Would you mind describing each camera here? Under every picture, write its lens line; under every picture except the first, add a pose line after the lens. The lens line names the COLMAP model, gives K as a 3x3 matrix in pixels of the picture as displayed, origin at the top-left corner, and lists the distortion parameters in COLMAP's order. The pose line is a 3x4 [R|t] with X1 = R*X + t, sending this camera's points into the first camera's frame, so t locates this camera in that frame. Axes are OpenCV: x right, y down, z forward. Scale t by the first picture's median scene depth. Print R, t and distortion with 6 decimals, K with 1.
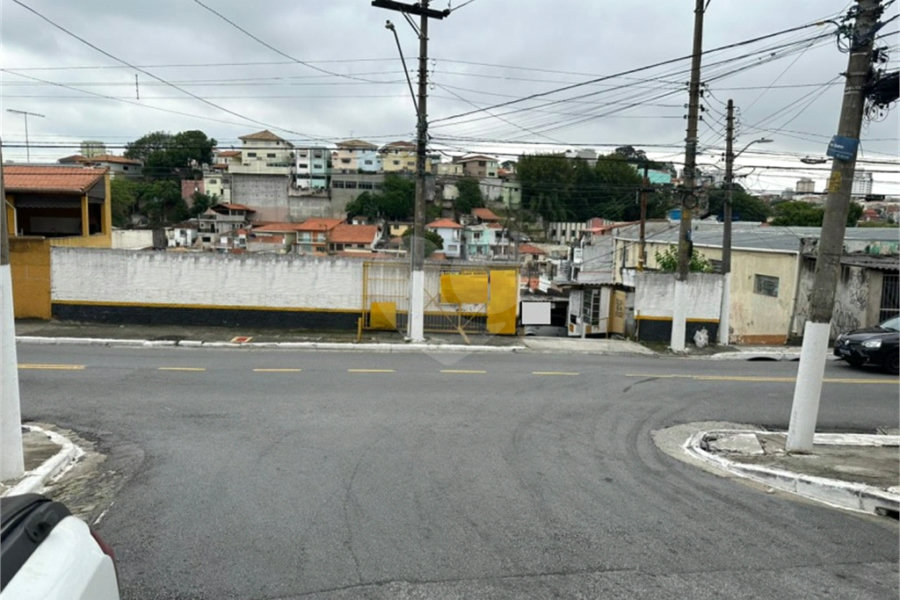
lens RADIAL K [[618.8, 0, 450.0], [0, 618.8, 300.0], [0, 0, 1]] dist [0.156732, -0.316945]
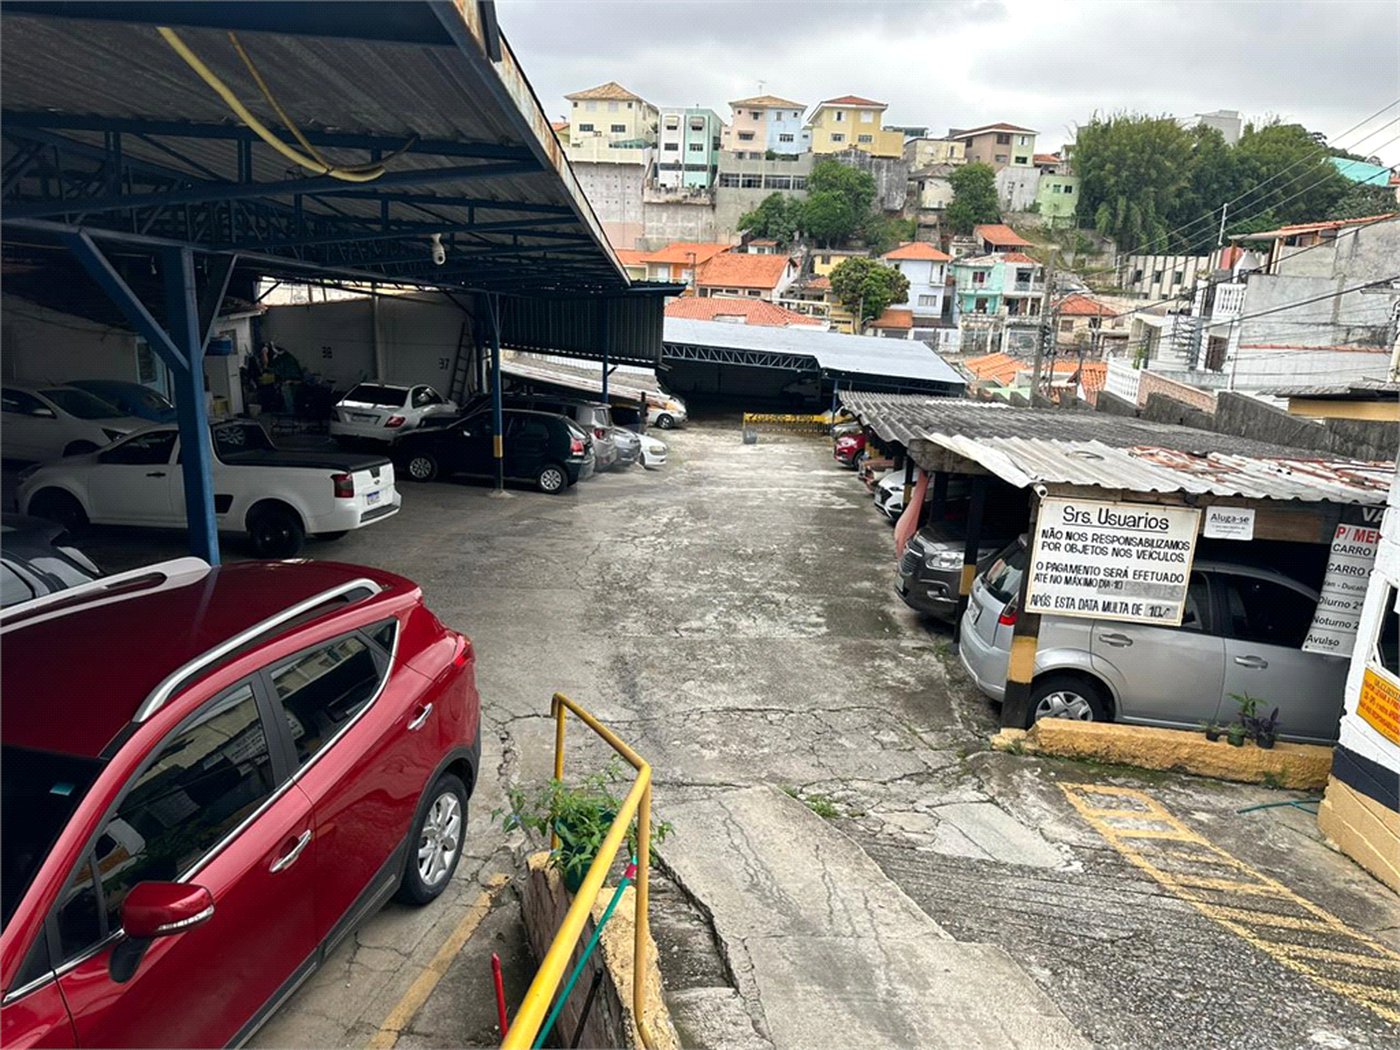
lens RADIAL K [[964.6, 0, 700.0], [0, 964.6, 525.0], [0, 0, 1]] dist [0.126120, -0.234828]
pose [[0.971599, 0.076965, -0.223769, 0.013923], [-0.045857, 0.988942, 0.141035, -0.003181], [0.232149, -0.126768, 0.964384, 0.116845]]
